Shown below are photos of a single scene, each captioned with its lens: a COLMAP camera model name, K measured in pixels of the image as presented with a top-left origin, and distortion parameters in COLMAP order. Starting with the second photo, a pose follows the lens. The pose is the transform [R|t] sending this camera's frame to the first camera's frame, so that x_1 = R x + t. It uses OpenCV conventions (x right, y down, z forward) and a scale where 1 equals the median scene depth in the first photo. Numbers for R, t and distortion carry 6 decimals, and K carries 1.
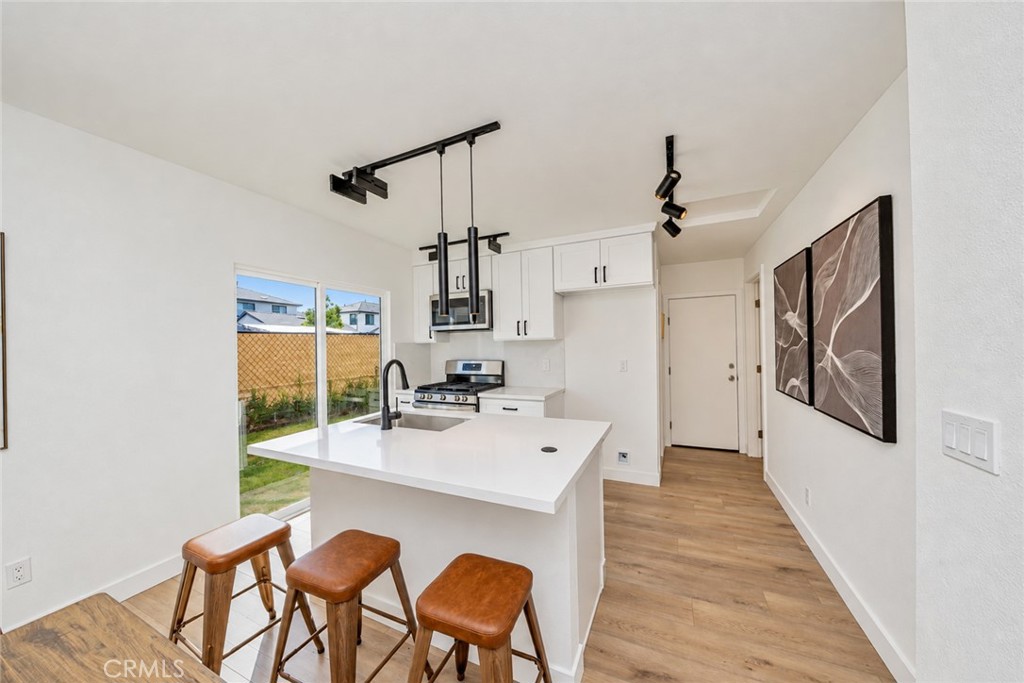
lens RADIAL K [[351.8, 0, 510.9], [0, 351.8, 345.5], [0, 0, 1]] dist [-0.001770, -0.000071]
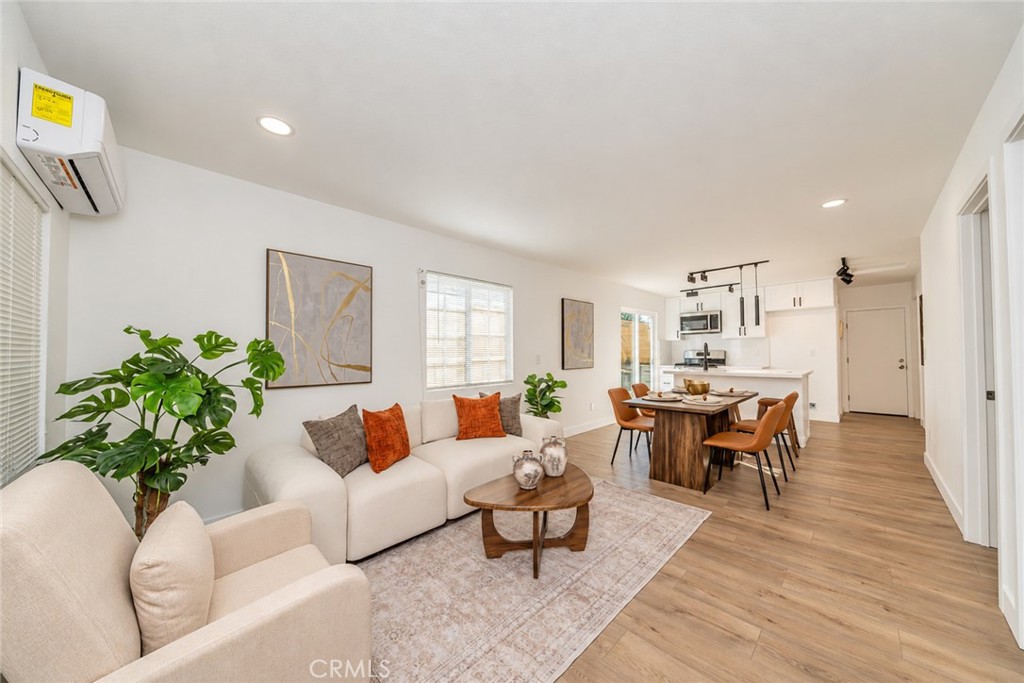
lens RADIAL K [[351.8, 0, 513.0], [0, 351.8, 342.7], [0, 0, 1]] dist [-0.001770, -0.000071]
pose [[0.937323, 0.014549, -0.348159, -0.429538], [-0.023433, 0.999498, -0.021319, 0.069669], [0.347674, 0.028141, 0.937193, -1.054823]]
